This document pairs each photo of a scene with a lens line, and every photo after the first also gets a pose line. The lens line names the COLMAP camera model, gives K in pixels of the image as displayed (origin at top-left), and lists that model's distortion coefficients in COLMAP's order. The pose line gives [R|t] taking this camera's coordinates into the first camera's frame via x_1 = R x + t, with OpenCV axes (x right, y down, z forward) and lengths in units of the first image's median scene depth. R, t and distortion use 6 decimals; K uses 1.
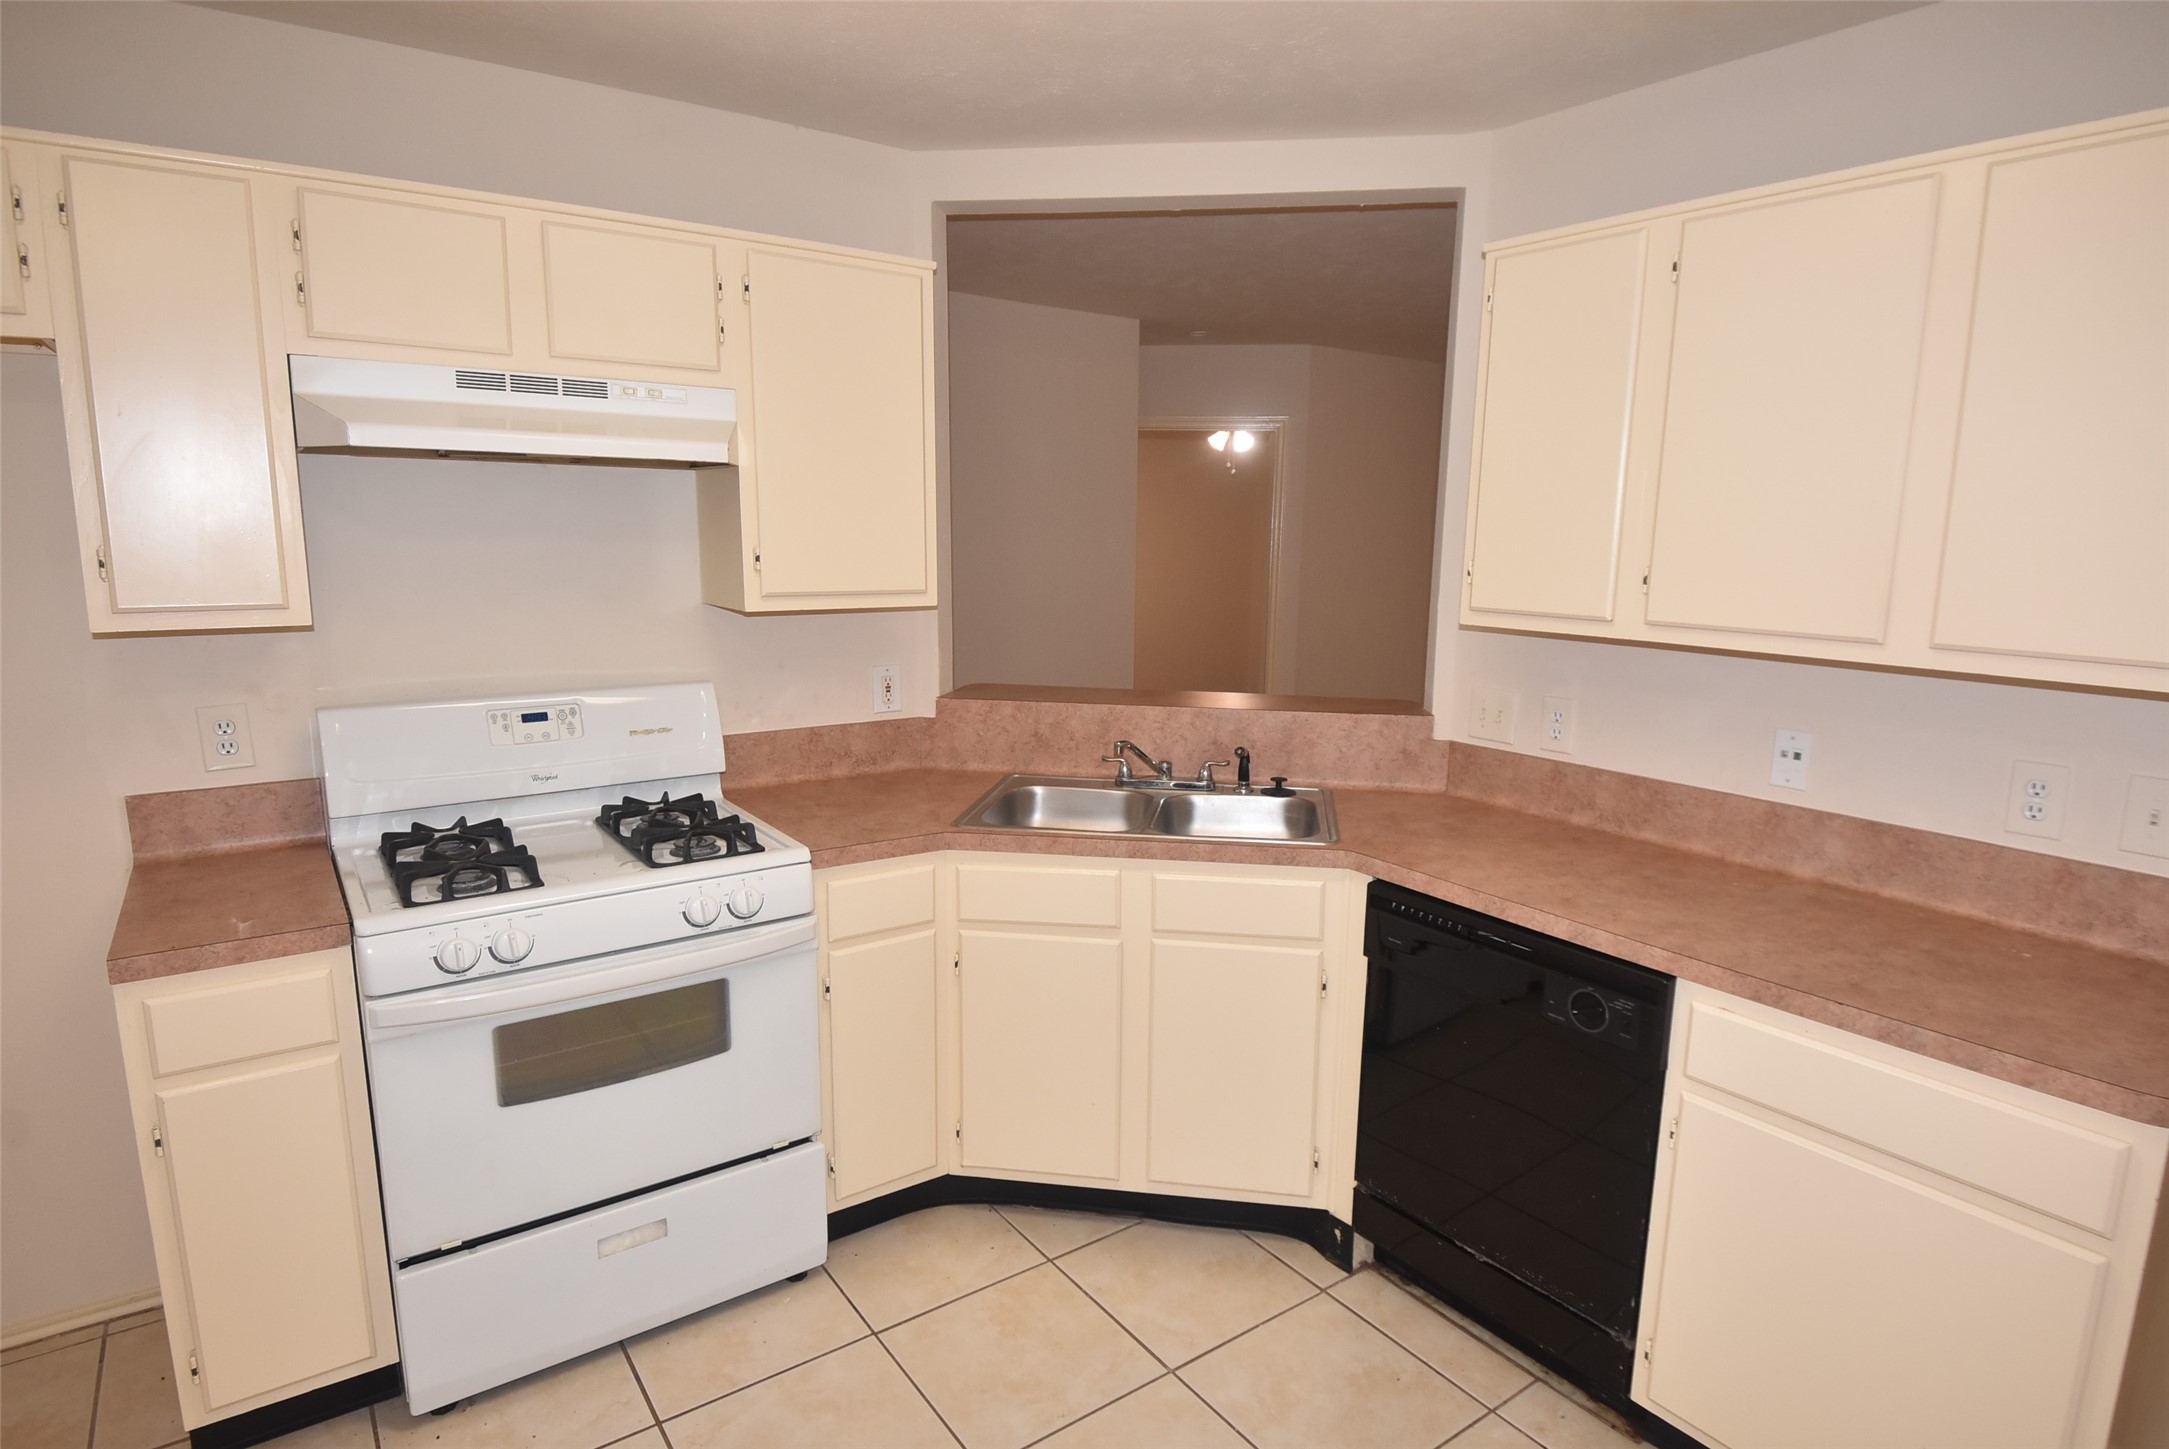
lens RADIAL K [[1163.2, 0, 1105.3], [0, 1163.2, 721.6], [0, 0, 1]] dist [0.048773, -0.057375]
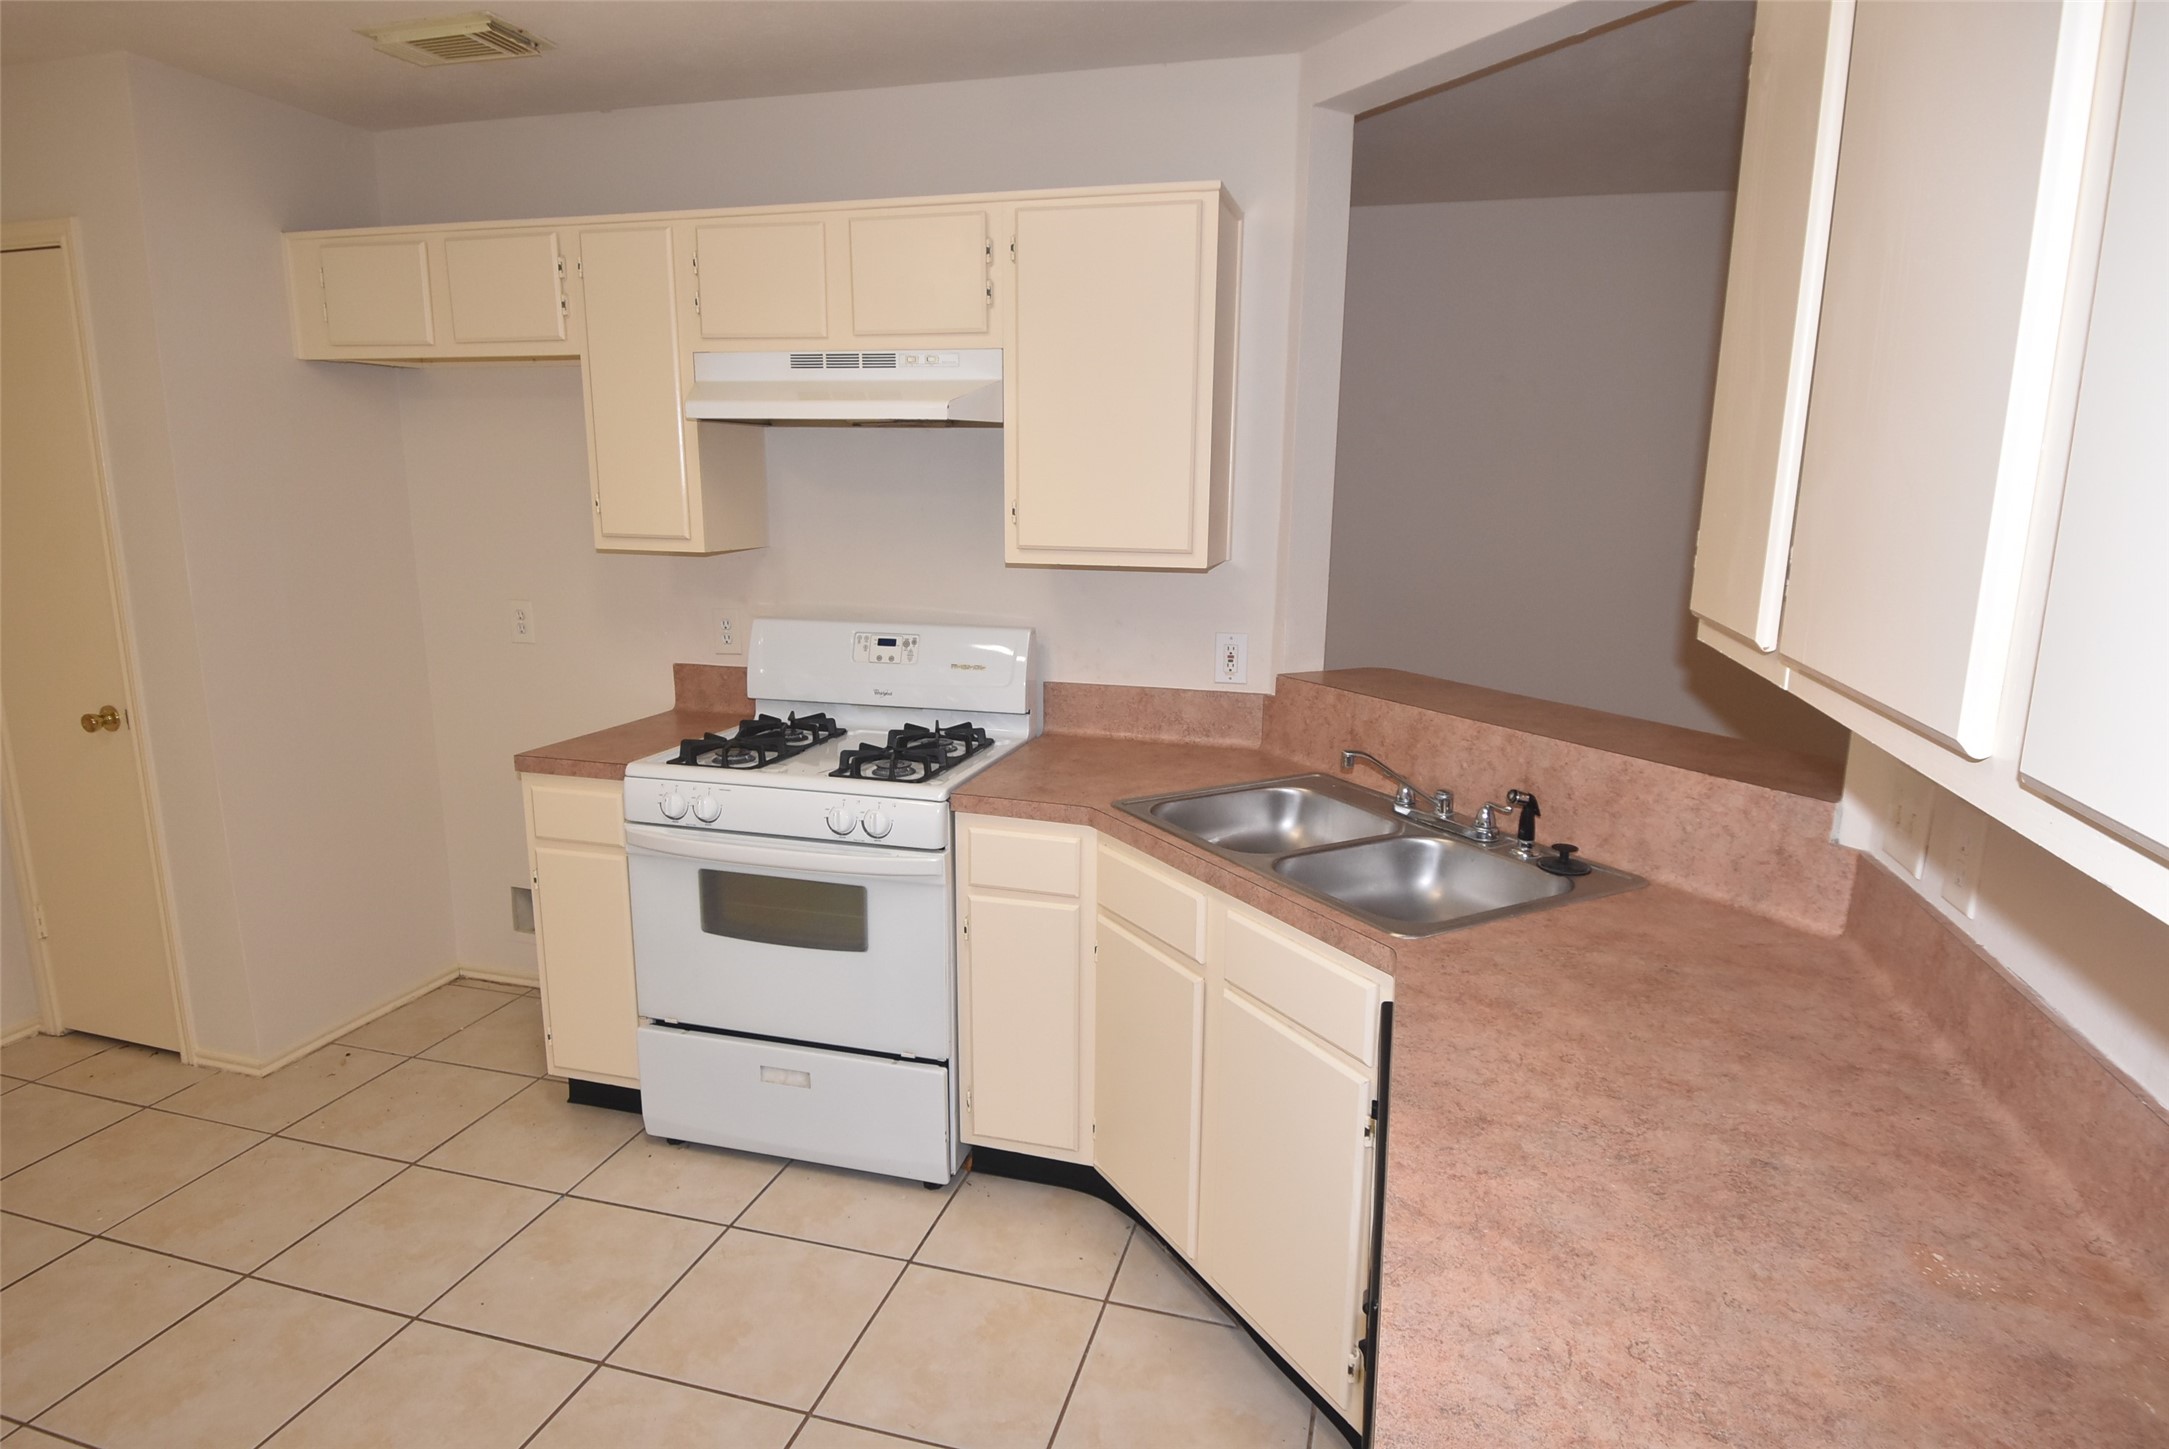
lens RADIAL K [[1163.2, 0, 1105.3], [0, 1163.2, 721.6], [0, 0, 1]] dist [0.048773, -0.057375]
pose [[0.631933, 0.149987, -0.760372, 0.604932], [-0.132264, 0.987573, 0.084881, -0.057164], [0.763654, 0.046931, 0.643918, 0.427656]]
